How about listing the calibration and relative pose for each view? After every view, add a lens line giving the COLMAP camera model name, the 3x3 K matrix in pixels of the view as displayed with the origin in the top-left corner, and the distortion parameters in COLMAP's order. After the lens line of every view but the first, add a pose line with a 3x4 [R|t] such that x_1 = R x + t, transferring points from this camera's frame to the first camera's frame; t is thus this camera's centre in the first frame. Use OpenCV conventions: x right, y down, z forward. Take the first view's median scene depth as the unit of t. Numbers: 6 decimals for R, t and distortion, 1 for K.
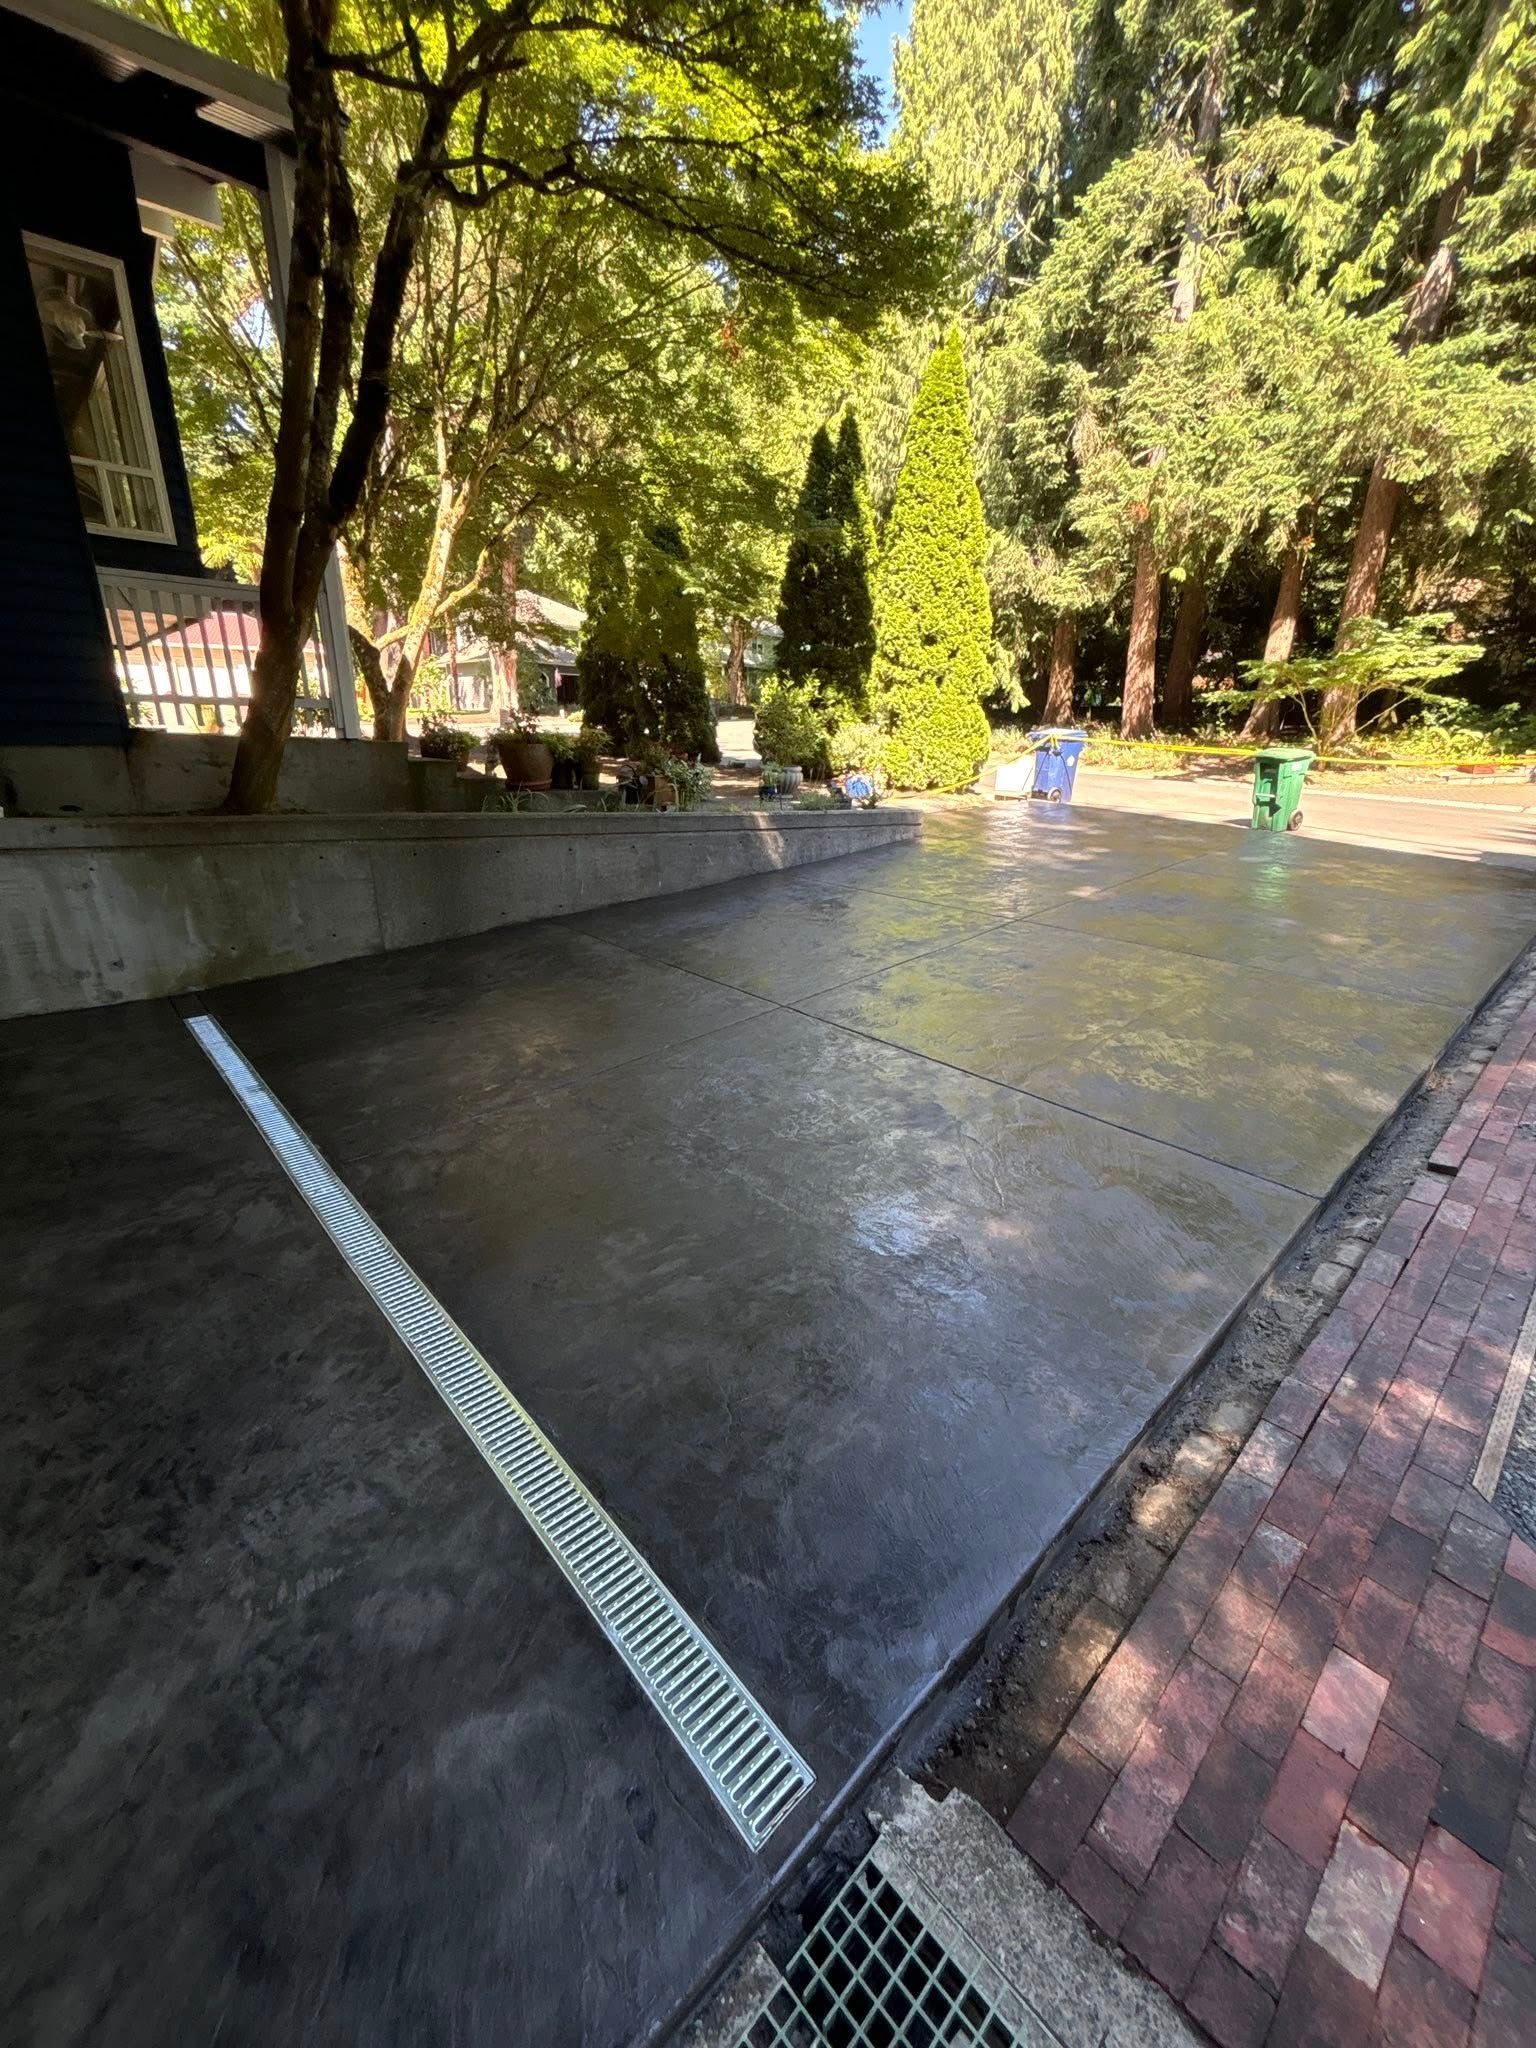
lens RADIAL K [[823.1, 0, 761.0], [0, 823.1, 1035.0], [0, 0, 1]] dist [-0.009756, -0.000657]
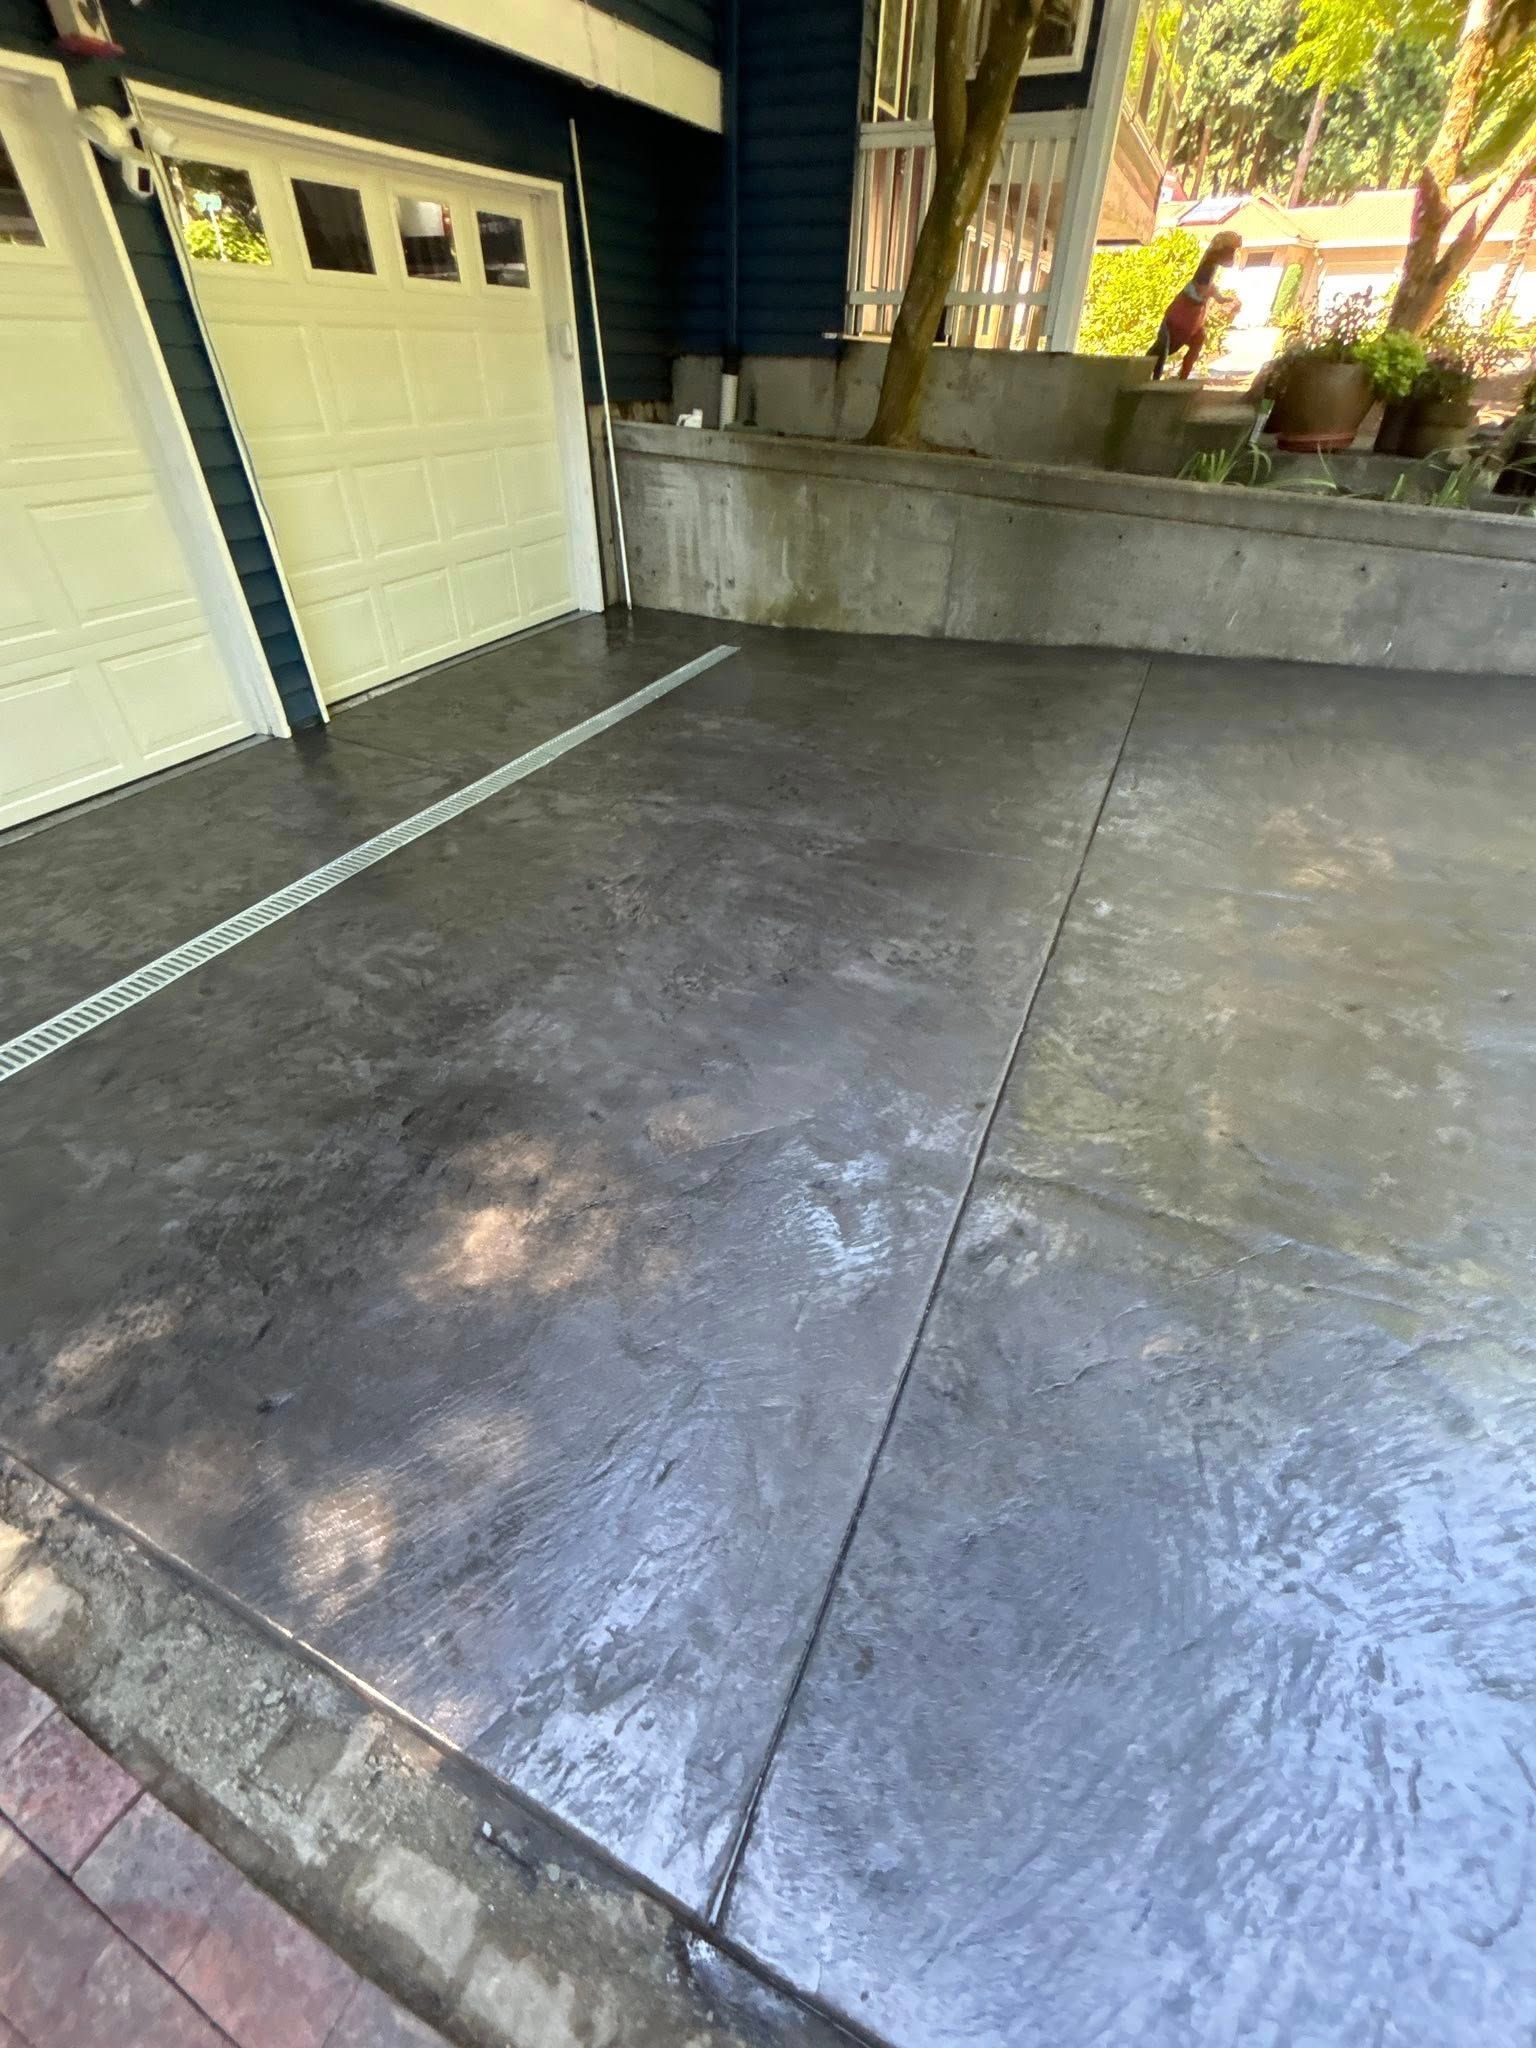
lens RADIAL K [[823.1, 0, 765.9], [0, 823.1, 1028.7], [0, 0, 1]] dist [-0.009756, -0.000657]
pose [[0.386219, 0.580290, -0.717007, 0.401229], [-0.318941, 0.813388, 0.486494, -0.145510], [0.865512, 0.040790, 0.499224, 0.465095]]
